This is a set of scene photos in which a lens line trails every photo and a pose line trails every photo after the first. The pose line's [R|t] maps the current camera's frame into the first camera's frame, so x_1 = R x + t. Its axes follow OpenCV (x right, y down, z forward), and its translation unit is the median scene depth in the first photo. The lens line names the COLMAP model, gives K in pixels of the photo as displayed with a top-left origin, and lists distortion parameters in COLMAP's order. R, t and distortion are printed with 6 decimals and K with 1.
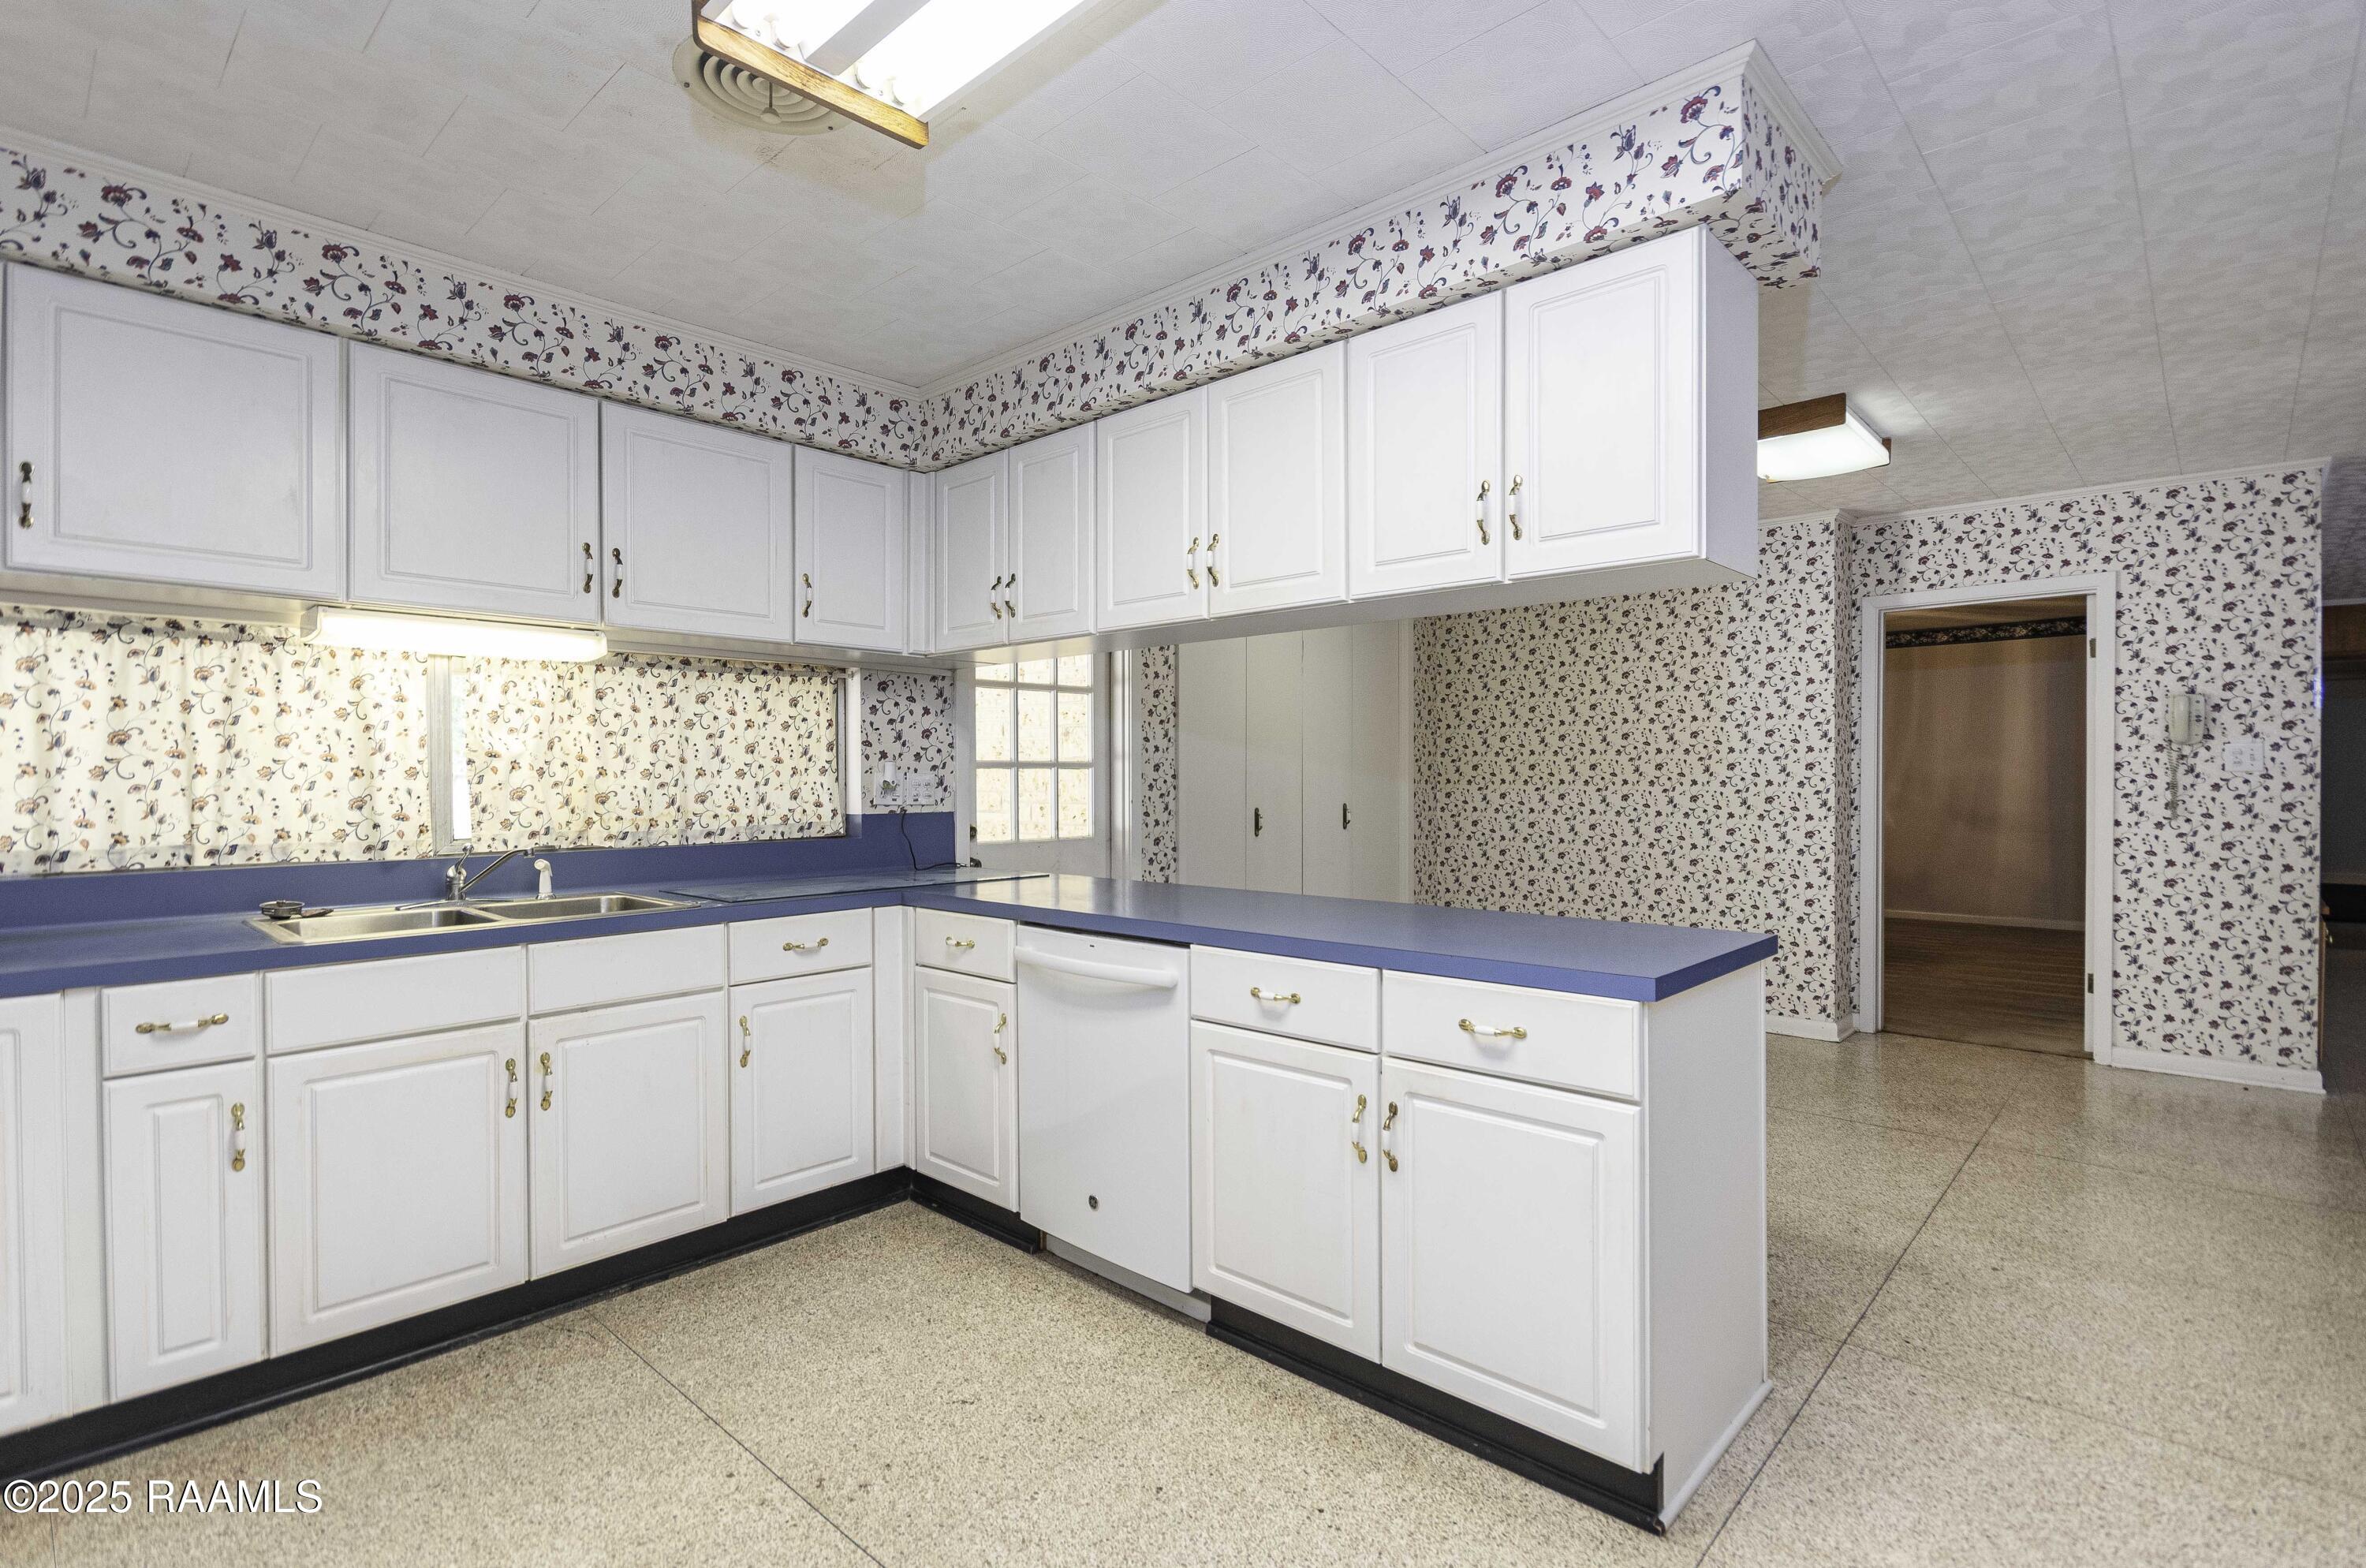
lens RADIAL K [[1115.6, 0, 1205.0], [0, 1115.6, 789.6], [0, 0, 1]] dist [-0.002598, -0.001908]
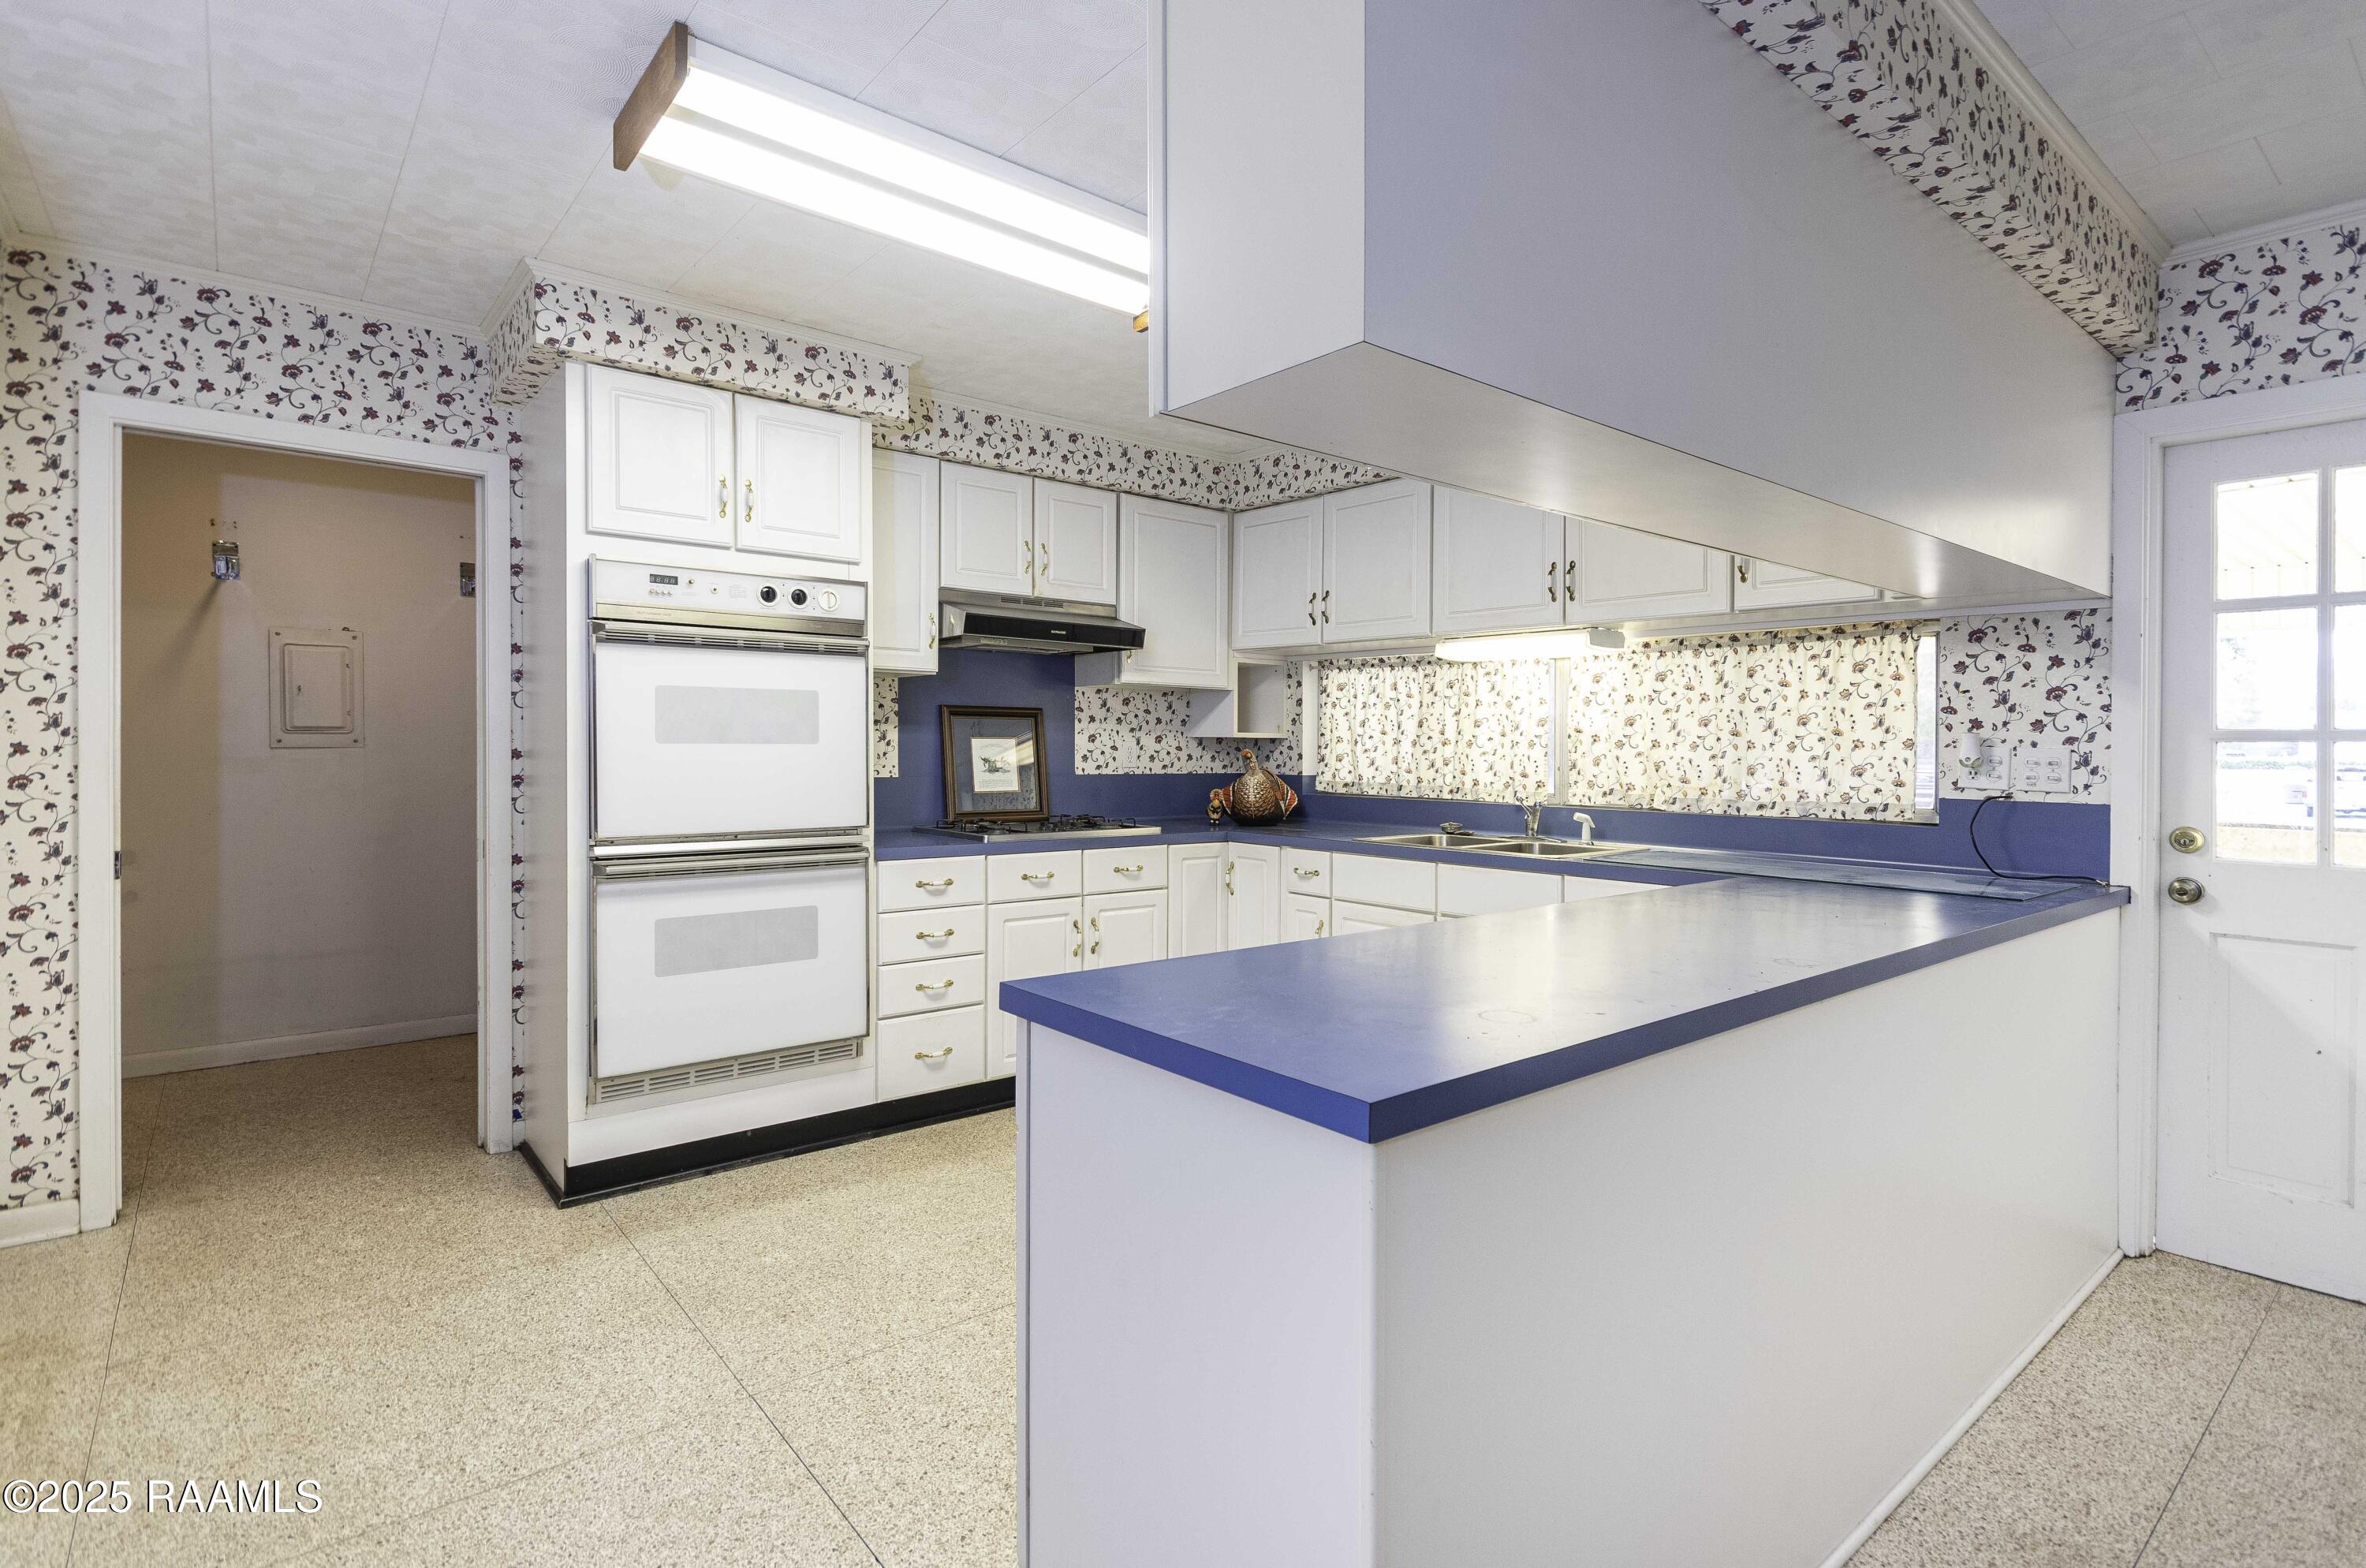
lens RADIAL K [[1160.7, 0, 1183.8], [0, 1160.7, 747.2], [0, 0, 1]] dist [0.016519, -0.003761]
pose [[-0.159608, 0.005351, -0.987166, 0.734077], [-0.019537, 0.999772, 0.008578, -0.013682], [0.986987, 0.020655, -0.159467, 0.713603]]
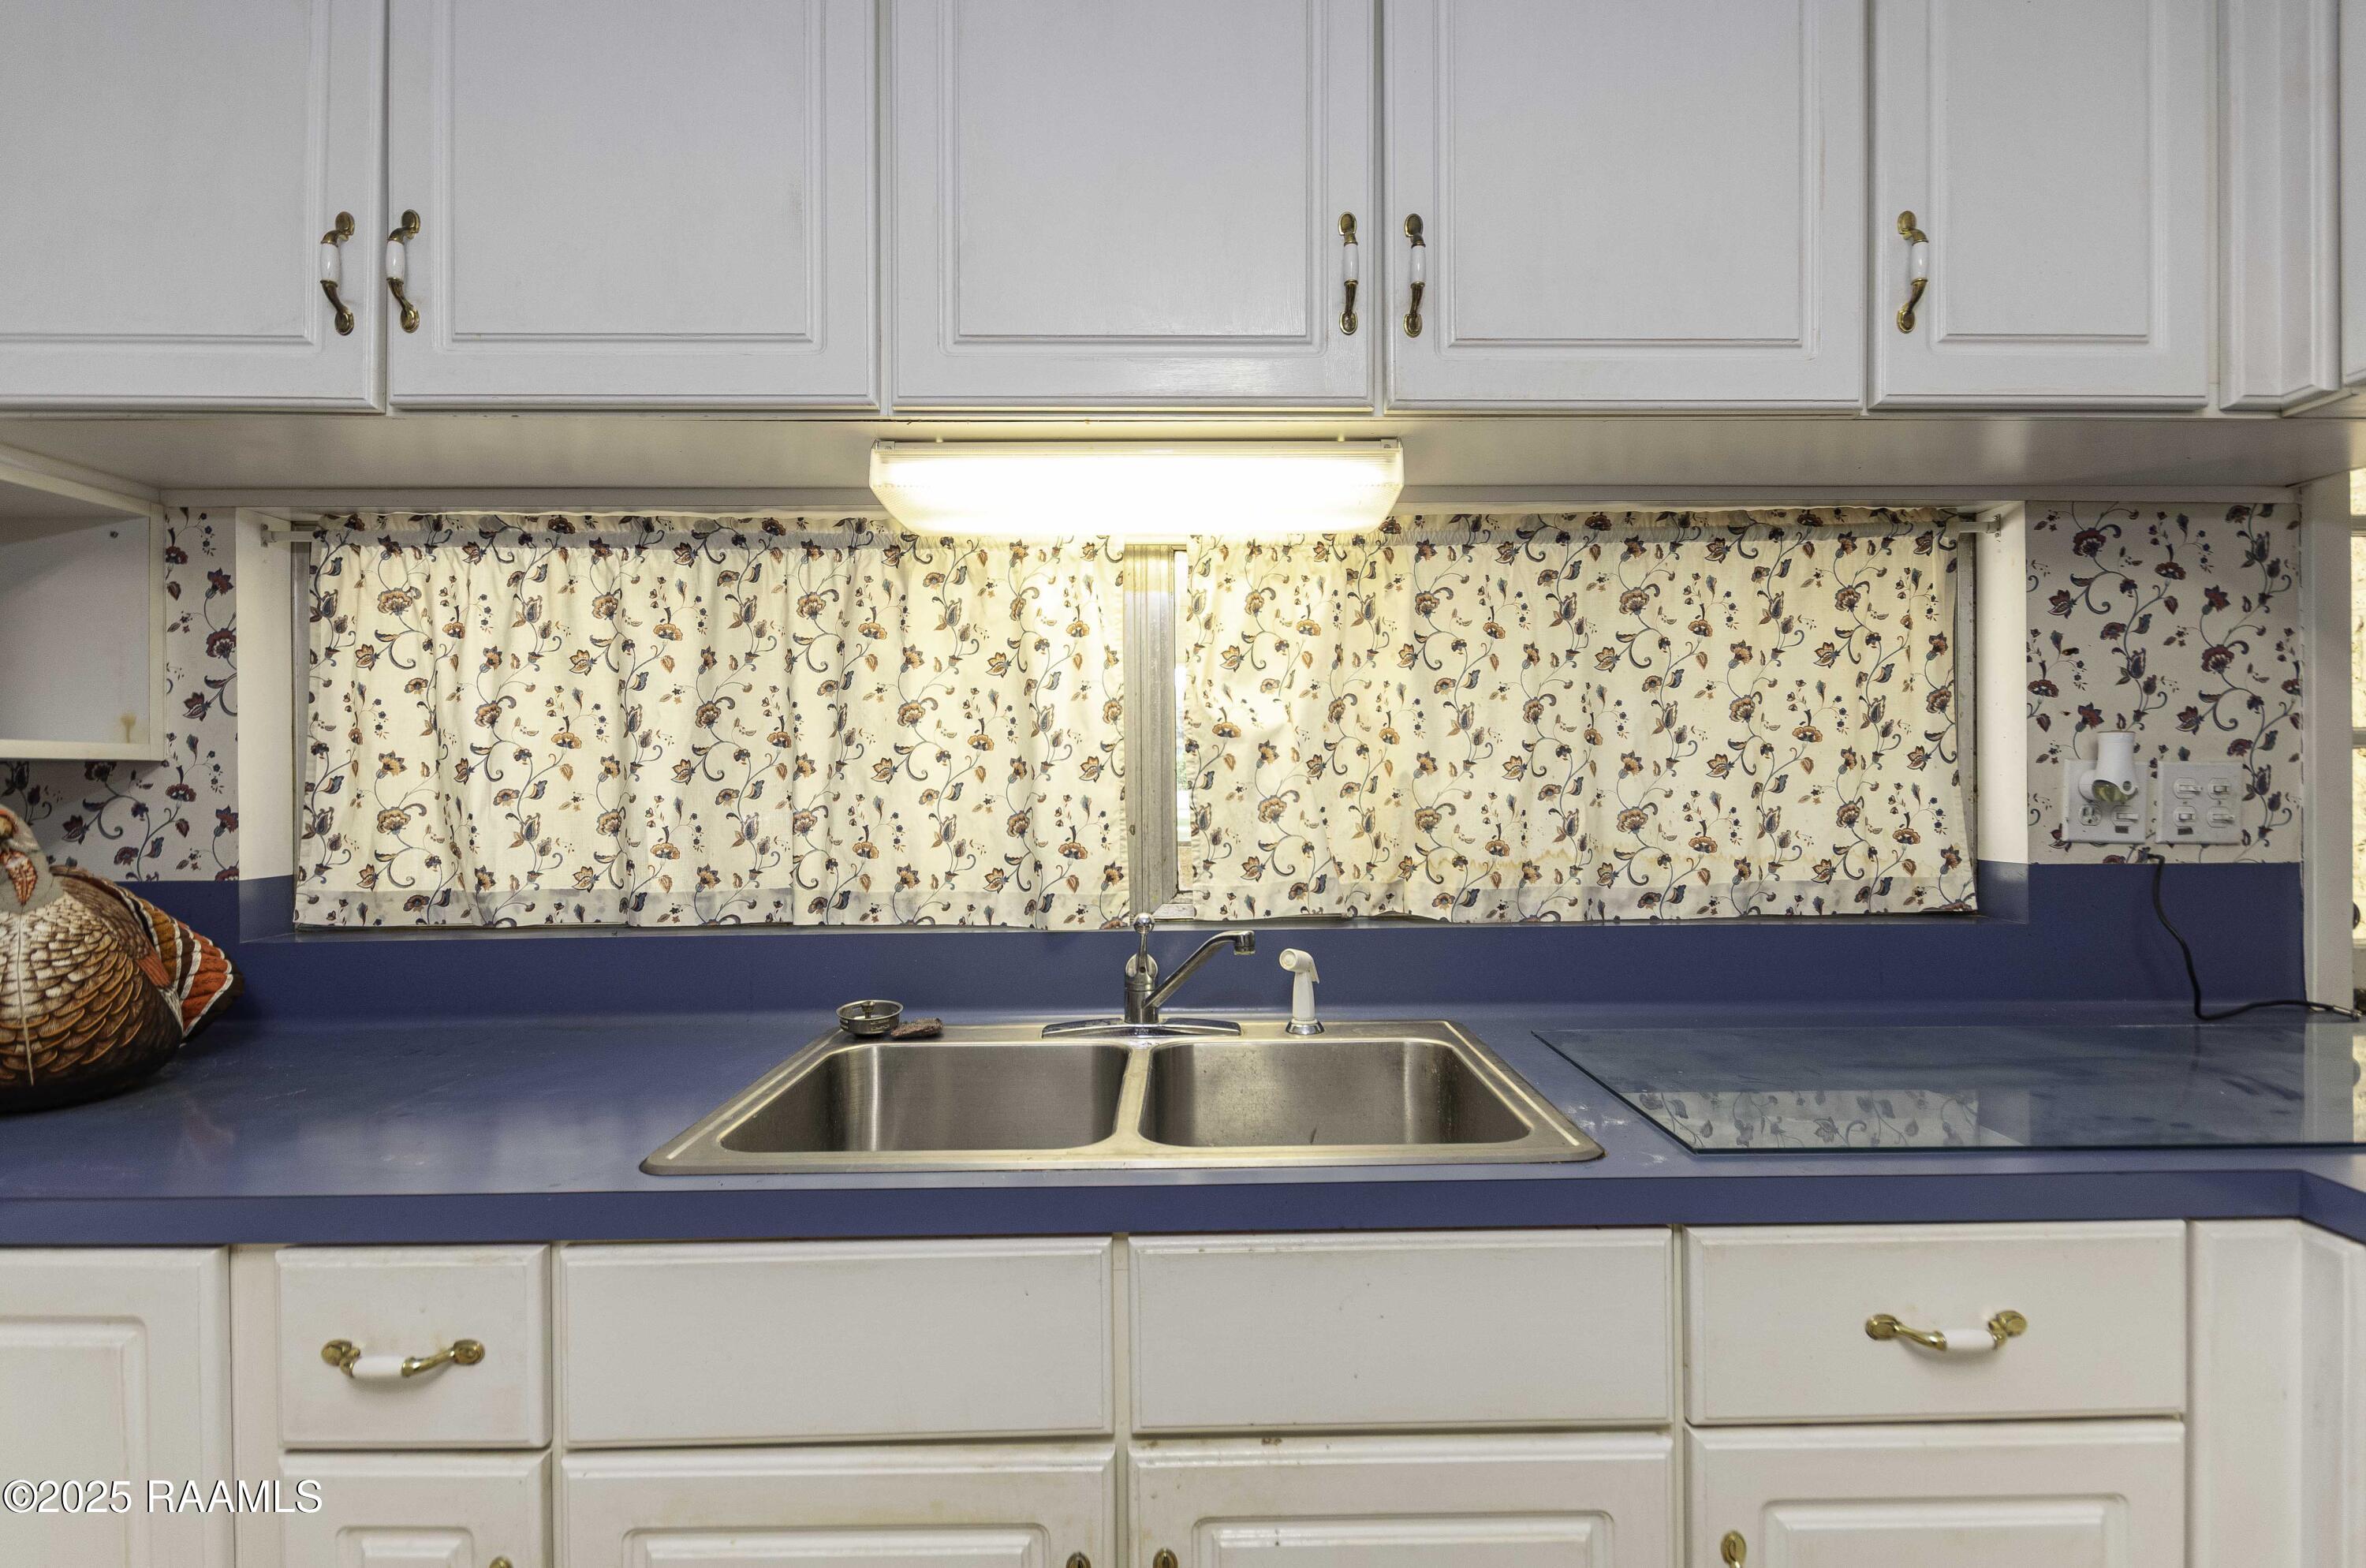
lens RADIAL K [[1115.6, 0, 1178.2], [0, 1115.6, 781.9], [0, 0, 1]] dist [-0.002598, -0.001908]
pose [[0.667747, 0.006564, -0.744360, -0.255400], [-0.003863, 0.999978, 0.005353, -0.010204], [0.744379, -0.000699, 0.667757, 0.601532]]
